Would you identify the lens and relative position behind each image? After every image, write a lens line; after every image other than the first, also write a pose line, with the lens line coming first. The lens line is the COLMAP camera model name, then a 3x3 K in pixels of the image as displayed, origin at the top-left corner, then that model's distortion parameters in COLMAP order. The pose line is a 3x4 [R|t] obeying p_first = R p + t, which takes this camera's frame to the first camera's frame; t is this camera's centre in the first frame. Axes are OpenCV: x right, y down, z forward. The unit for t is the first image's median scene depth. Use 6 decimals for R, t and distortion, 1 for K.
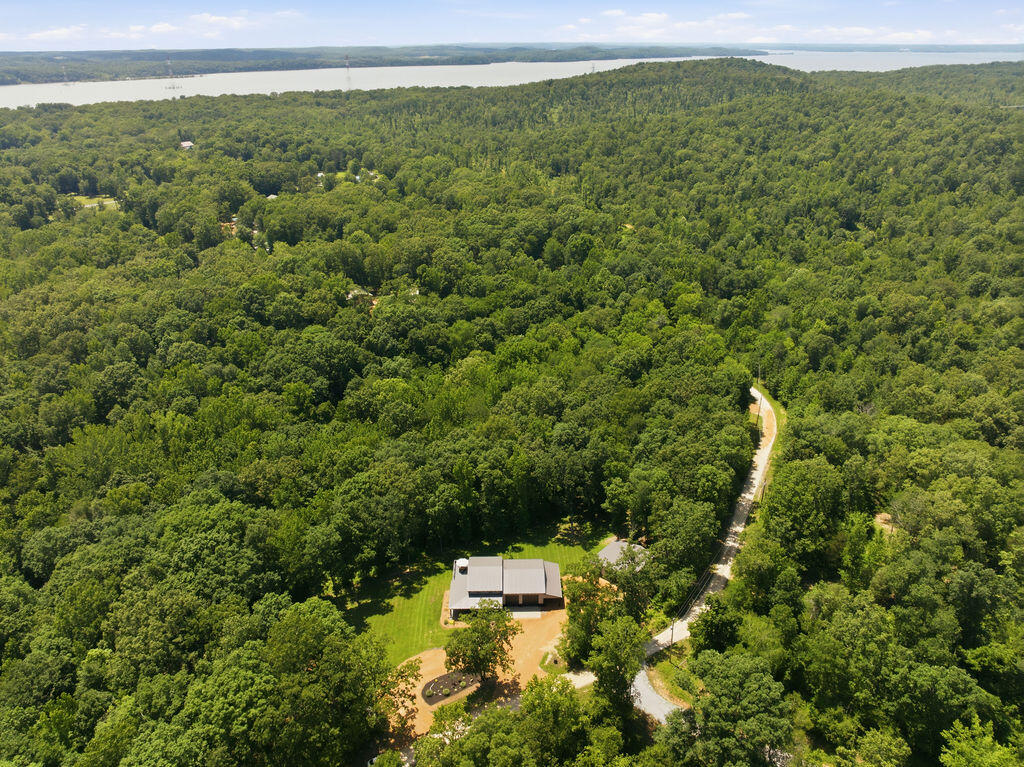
lens RADIAL K [[723.9, 0, 509.8], [0, 723.9, 379.2], [0, 0, 1]] dist [-0.030861, 0.002002]
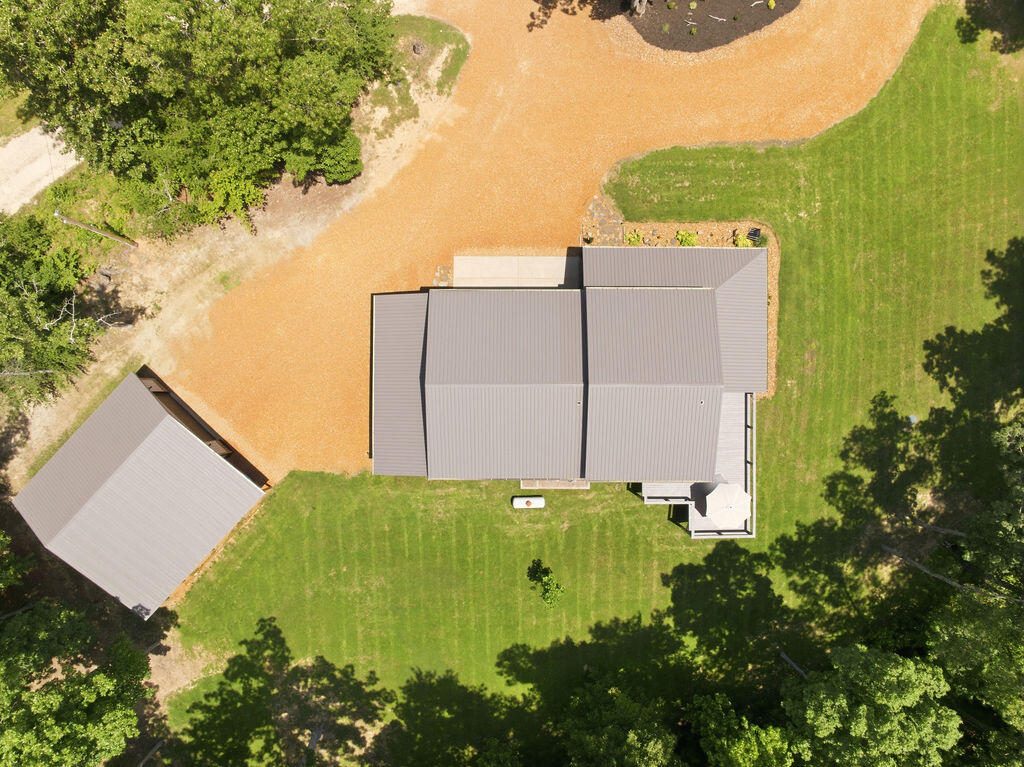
lens RADIAL K [[723.9, 0, 509.8], [0, 723.9, 379.2], [0, 0, 1]] dist [-0.030861, 0.002002]
pose [[-0.999881, -0.010990, 0.010837, 0.013517], [0.014429, -0.416271, 0.909126, 0.028251], [-0.005480, 0.909174, 0.416380, 0.831495]]
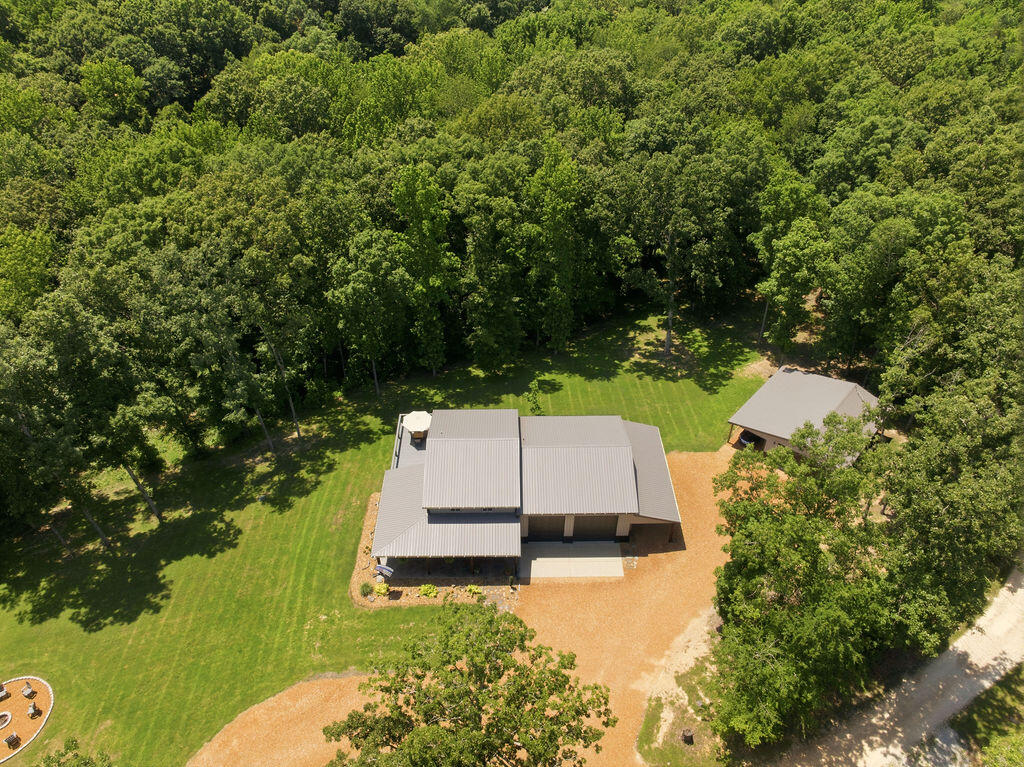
lens RADIAL K [[722.7, 0, 512.0], [0, 722.7, 383.5], [0, 0, 1]] dist [-0.041069, 0.008809]
pose [[0.999938, 0.005782, 0.009557, -0.016750], [-0.007993, 0.968055, 0.250611, 0.130292], [-0.007803, -0.250671, 0.968041, 0.607383]]
